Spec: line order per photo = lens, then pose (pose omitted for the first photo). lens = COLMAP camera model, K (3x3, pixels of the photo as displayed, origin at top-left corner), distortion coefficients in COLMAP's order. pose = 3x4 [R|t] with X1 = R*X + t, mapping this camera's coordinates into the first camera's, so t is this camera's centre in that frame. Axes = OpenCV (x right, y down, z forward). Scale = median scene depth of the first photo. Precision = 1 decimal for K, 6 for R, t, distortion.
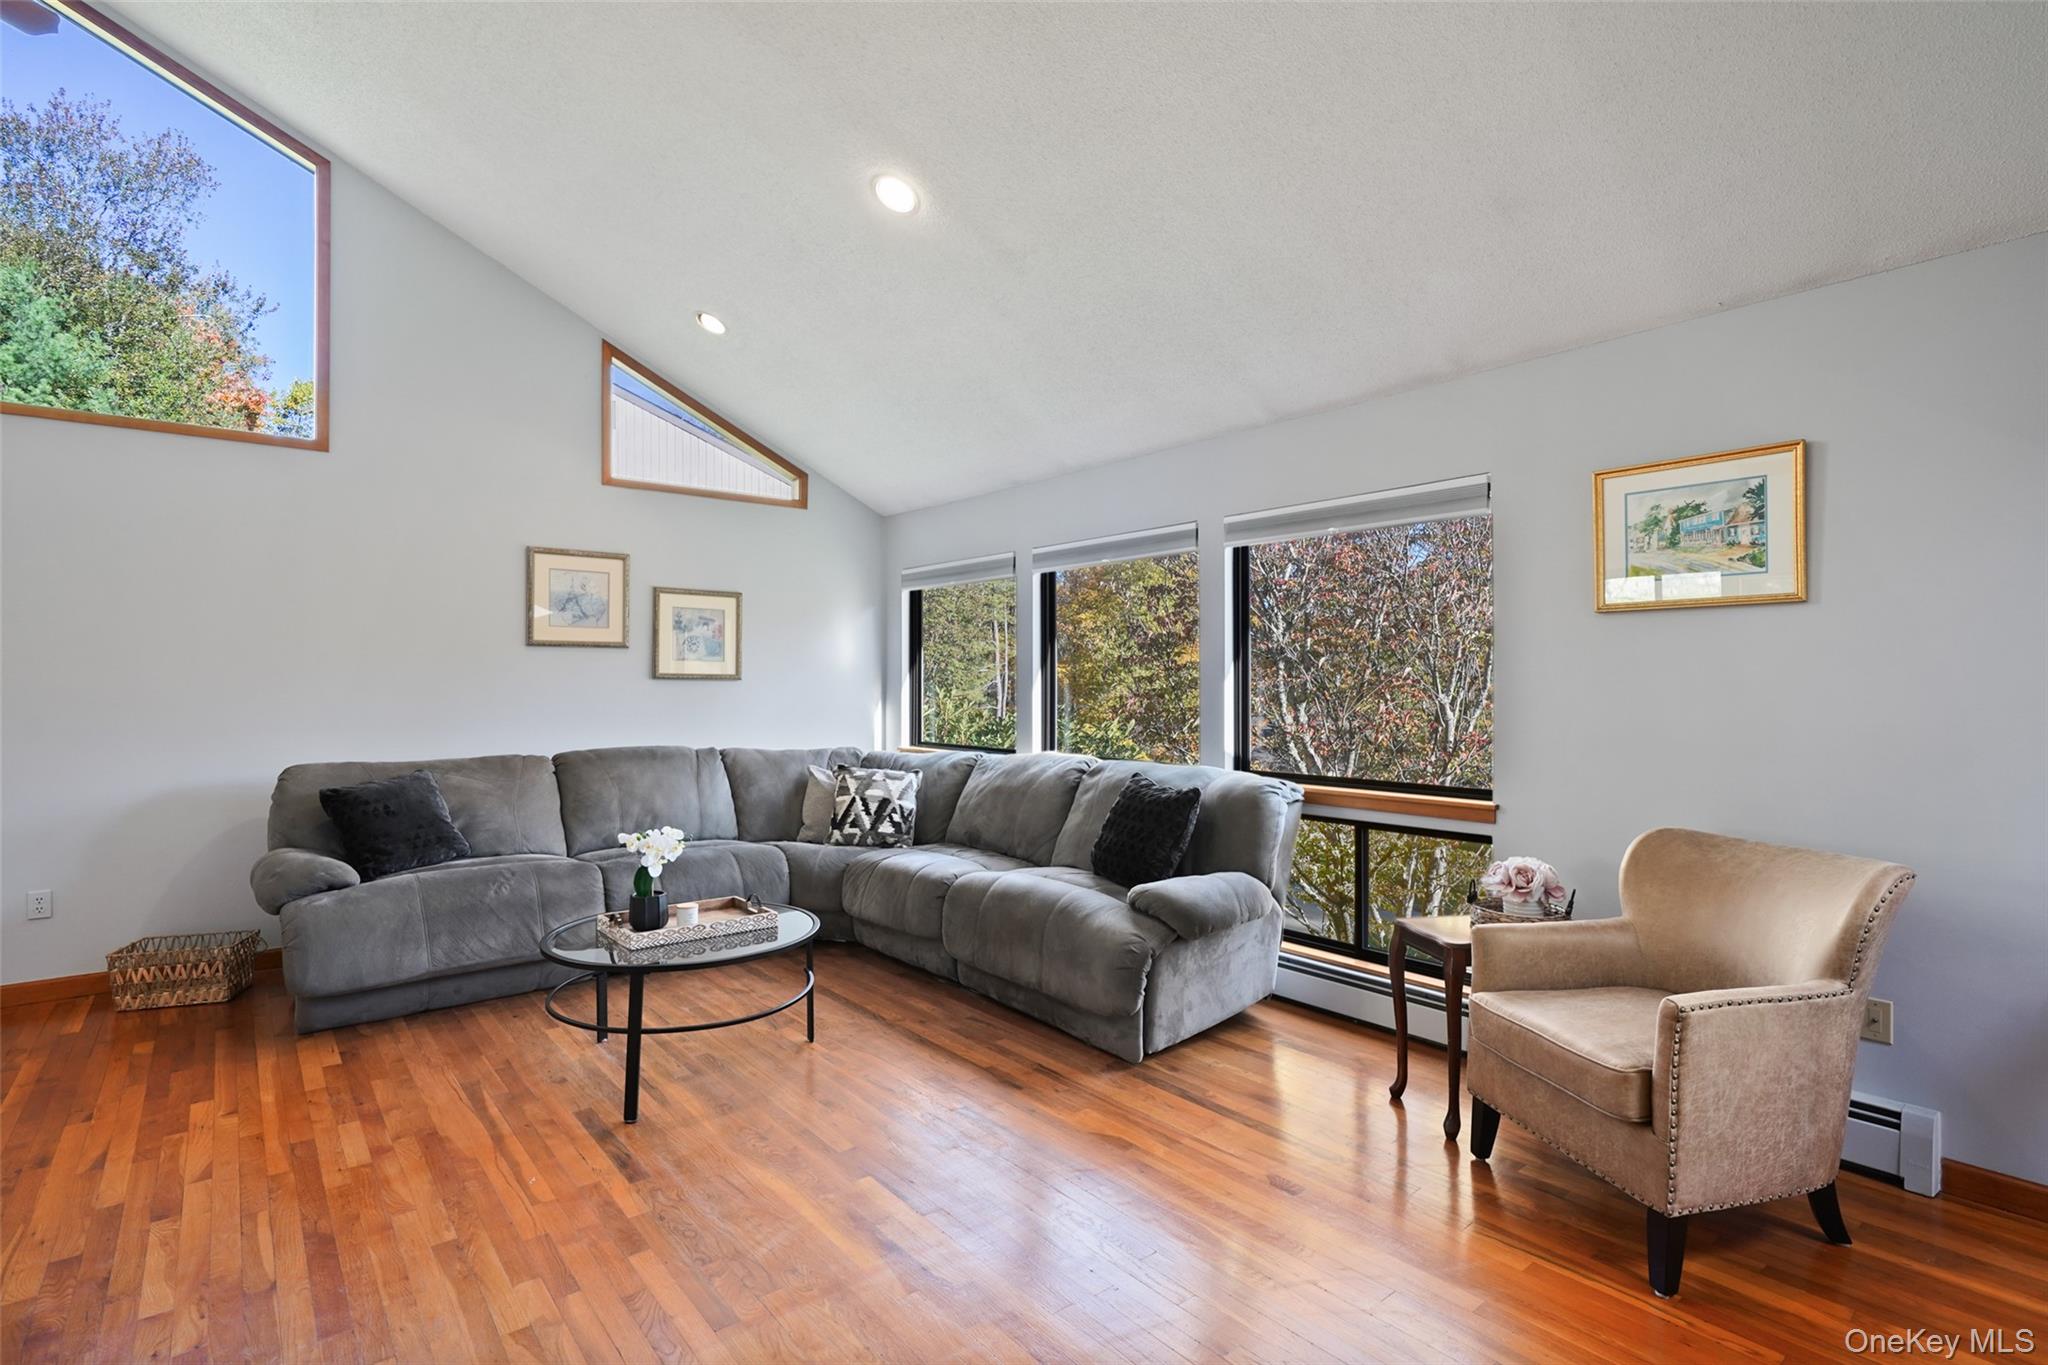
lens RADIAL K [[980.9, 0, 1022.1], [0, 980.9, 687.4], [0, 0, 1]] dist [-0.009518, 0.005754]
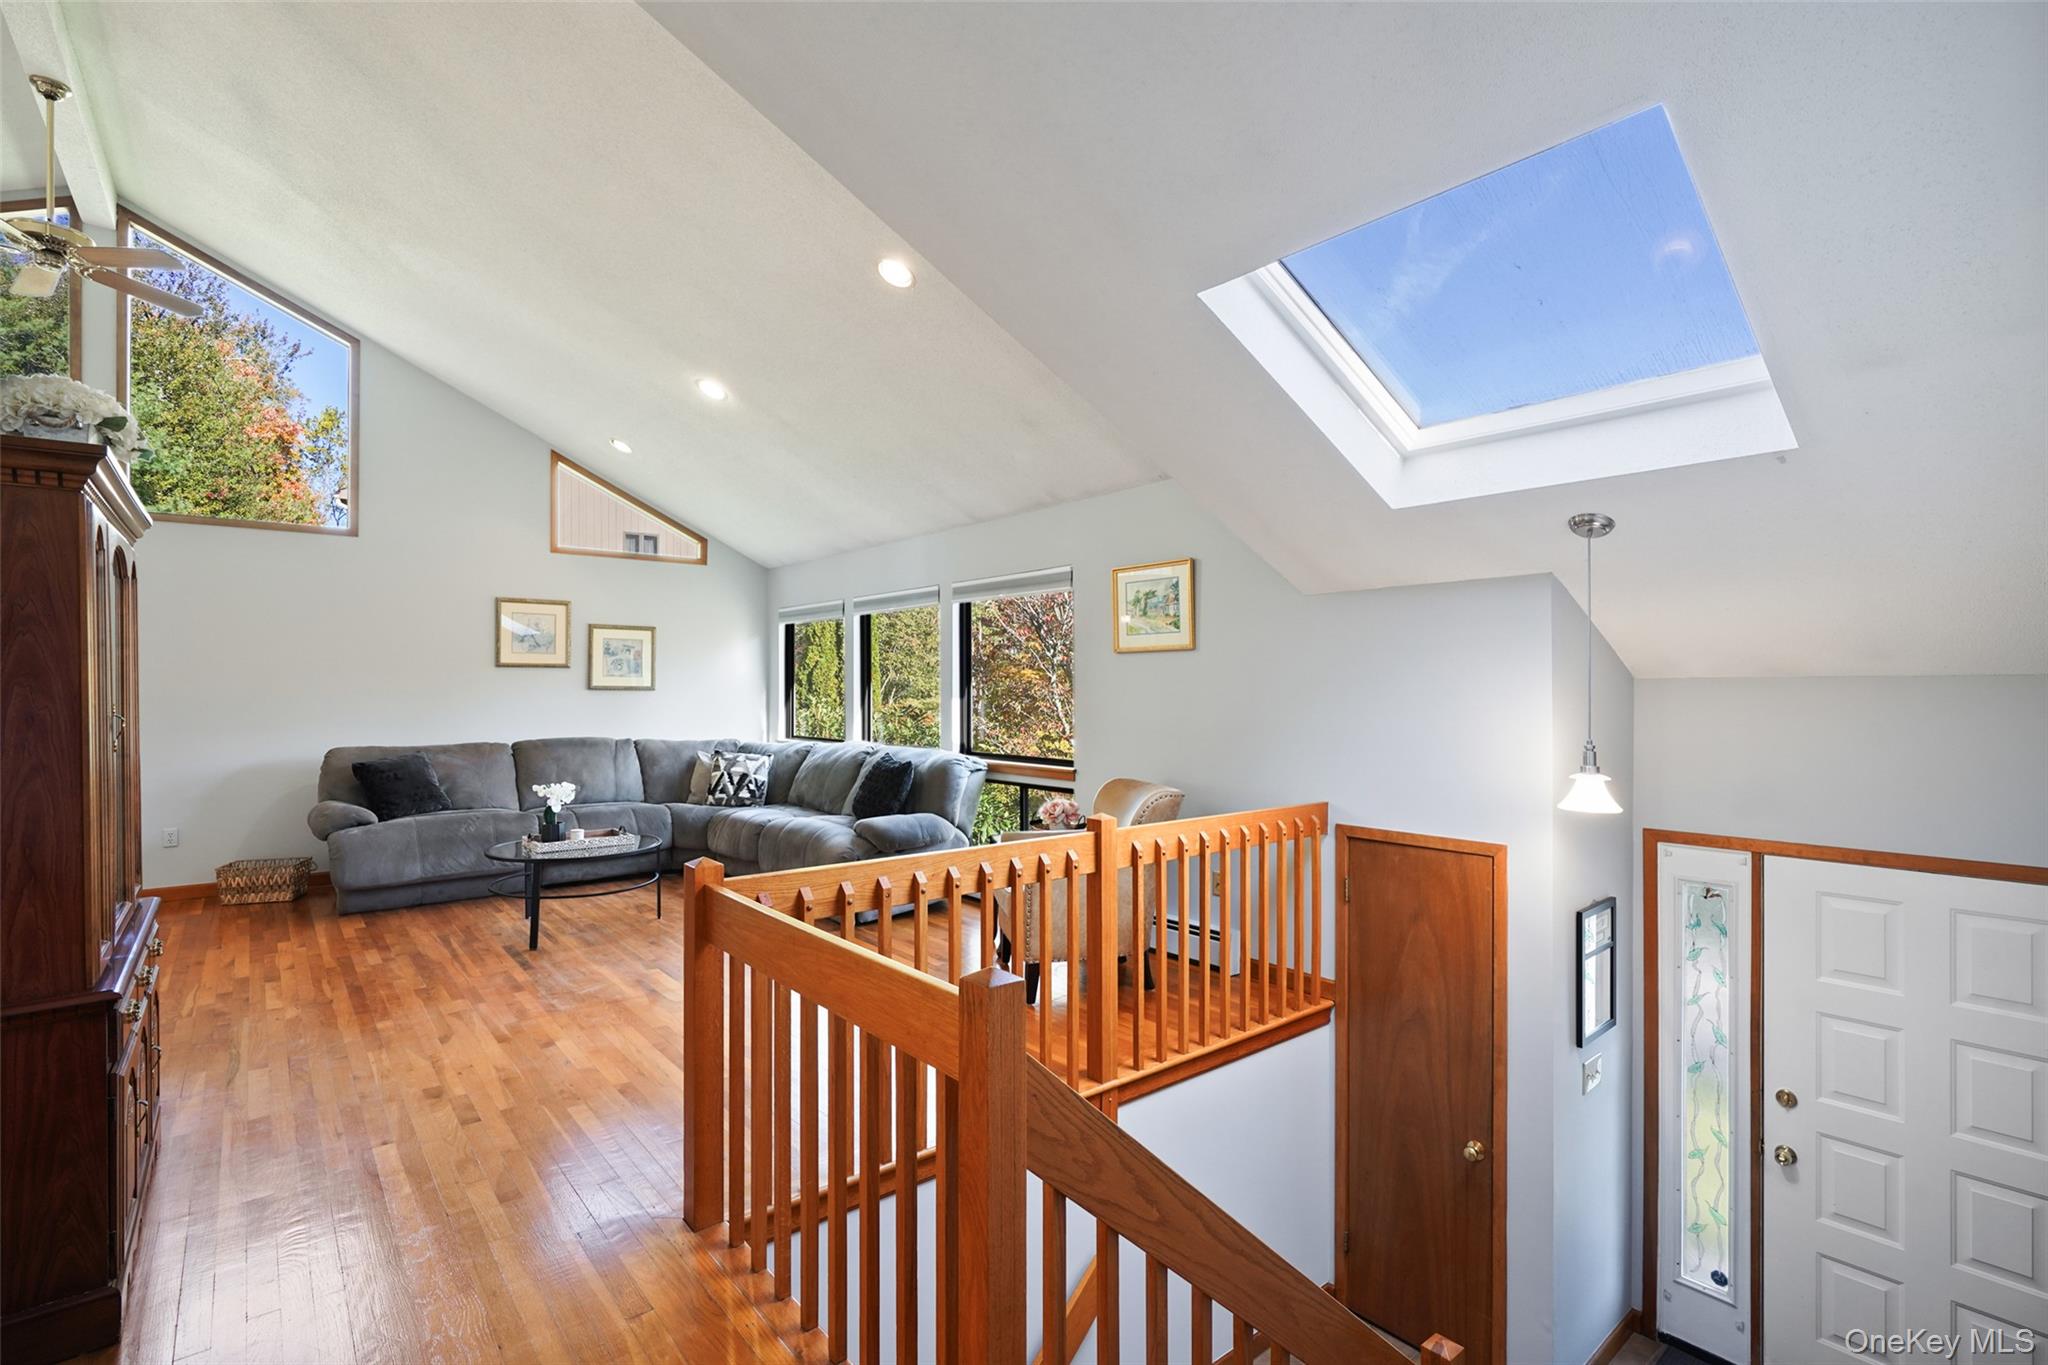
lens RADIAL K [[931.1, 0, 1019.3], [0, 931.1, 691.1], [0, 0, 1]] dist [-0.017723, 0.007177]
pose [[0.999980, 0.000311, 0.006247, 0.315446], [-0.000298, 0.999998, -0.002008, -0.005694], [-0.006247, 0.002006, 0.999978, -0.451442]]
